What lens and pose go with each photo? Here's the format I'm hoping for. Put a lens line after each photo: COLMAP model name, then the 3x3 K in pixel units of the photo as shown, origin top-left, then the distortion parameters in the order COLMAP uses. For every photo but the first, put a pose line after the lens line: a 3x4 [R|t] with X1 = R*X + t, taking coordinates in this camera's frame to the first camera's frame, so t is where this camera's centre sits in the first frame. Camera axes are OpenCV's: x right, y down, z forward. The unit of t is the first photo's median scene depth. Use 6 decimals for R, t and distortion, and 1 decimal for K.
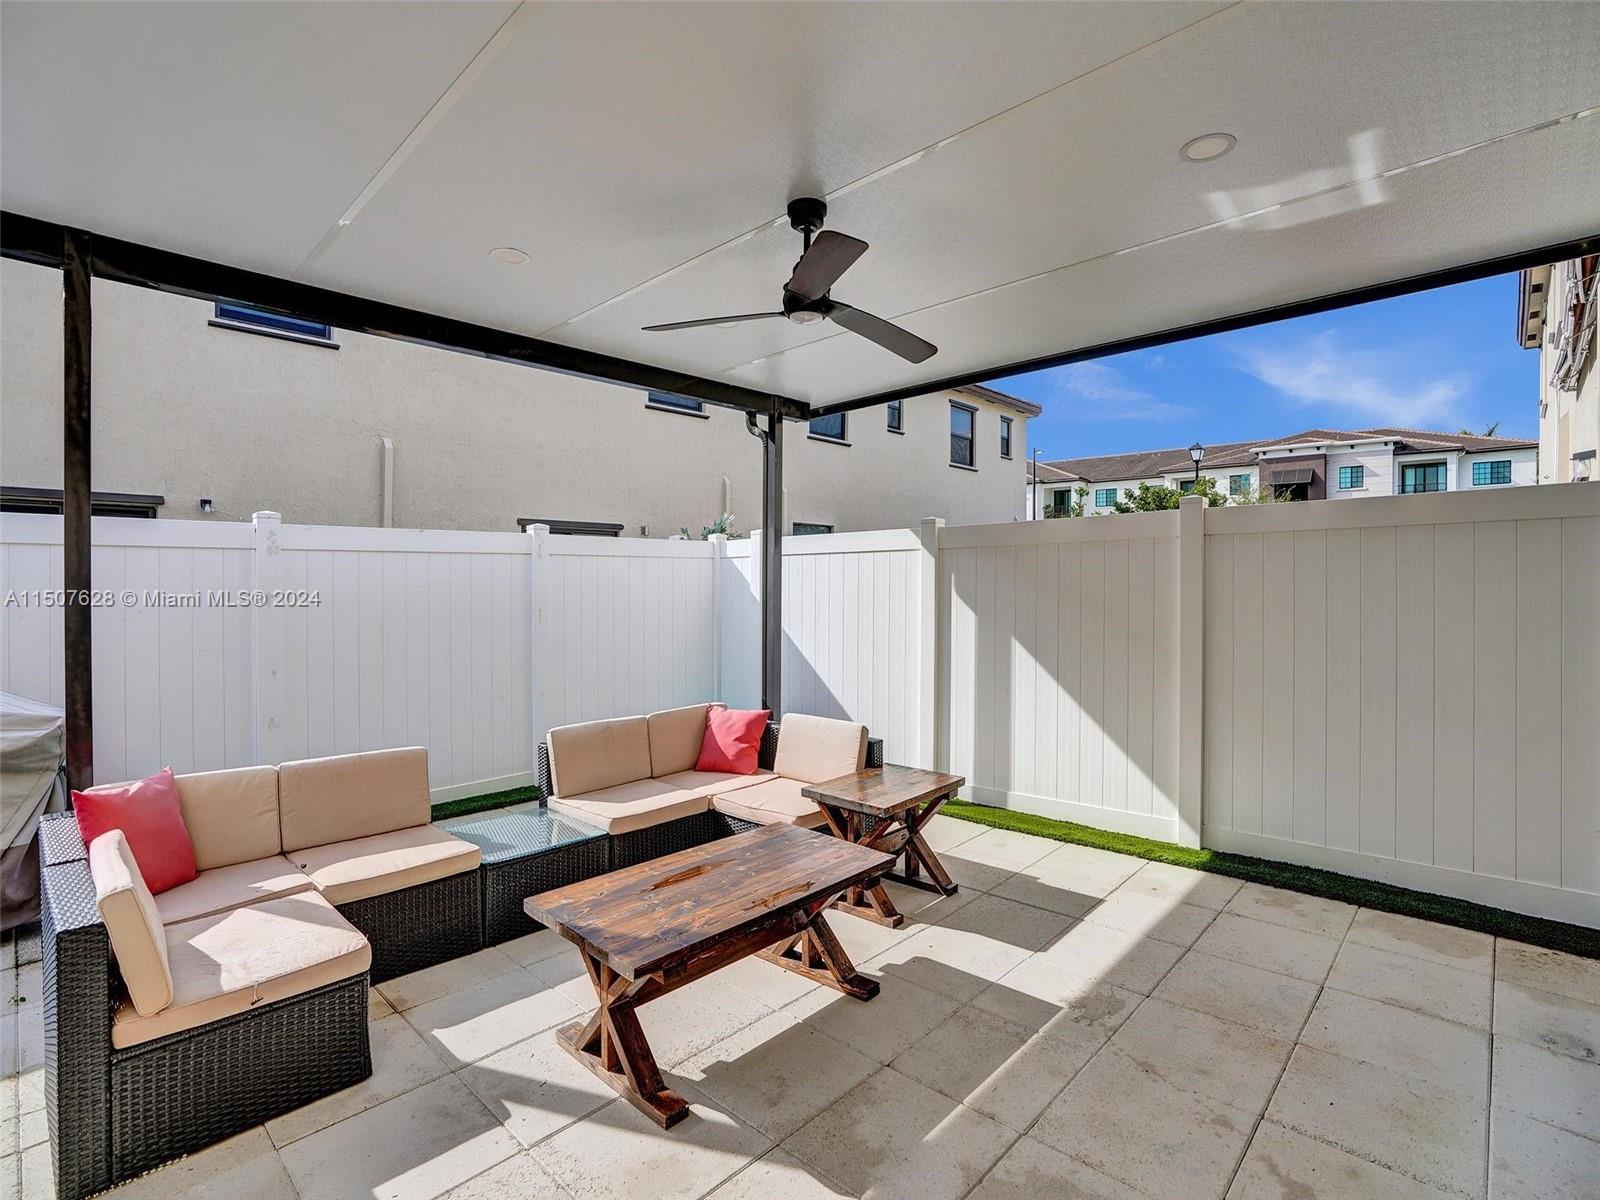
lens RADIAL K [[768.6, 0, 793.6], [0, 768.6, 591.9], [0, 0, 1]] dist [-0.011444, -0.000016]
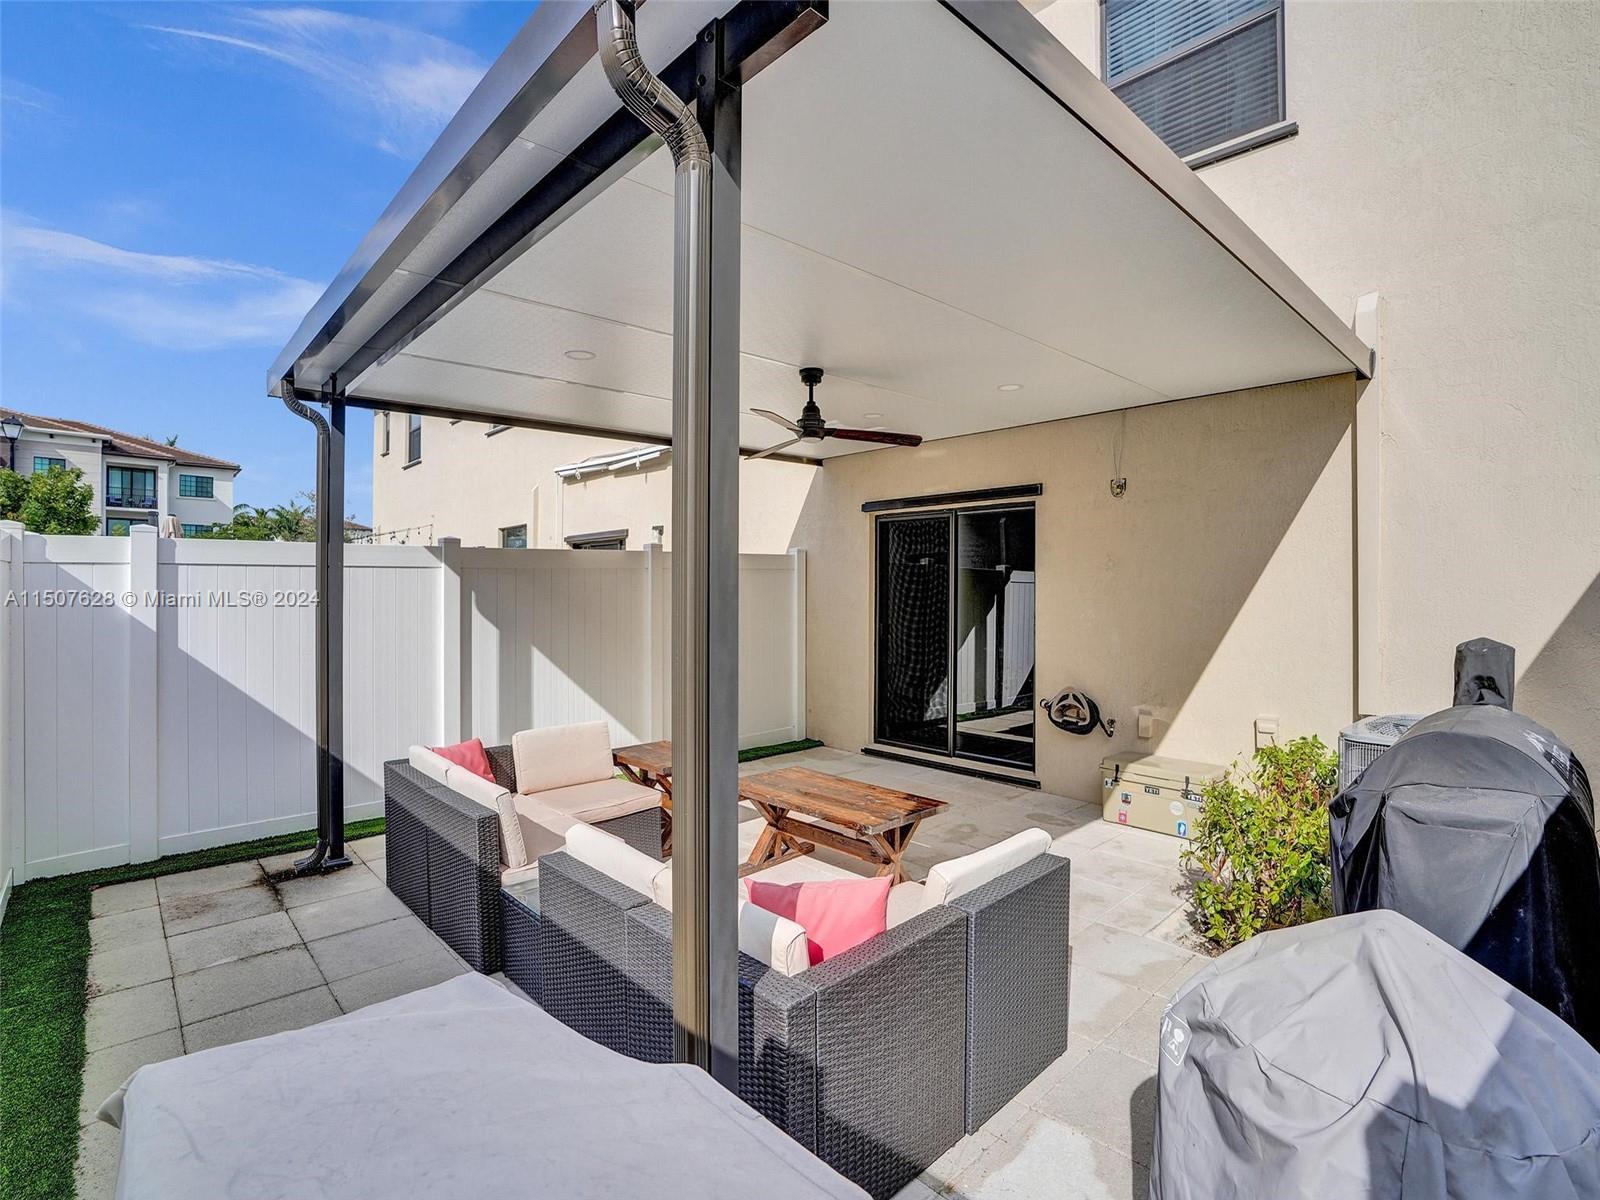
lens RADIAL K [[768.6, 0, 793.6], [0, 768.6, 591.9], [0, 0, 1]] dist [-0.011444, -0.000016]
pose [[0.071536, -0.006252, 0.997418, -0.112673], [0.008163, 0.999951, 0.005682, -0.003553], [-0.997405, 0.007735, 0.071584, 0.063910]]
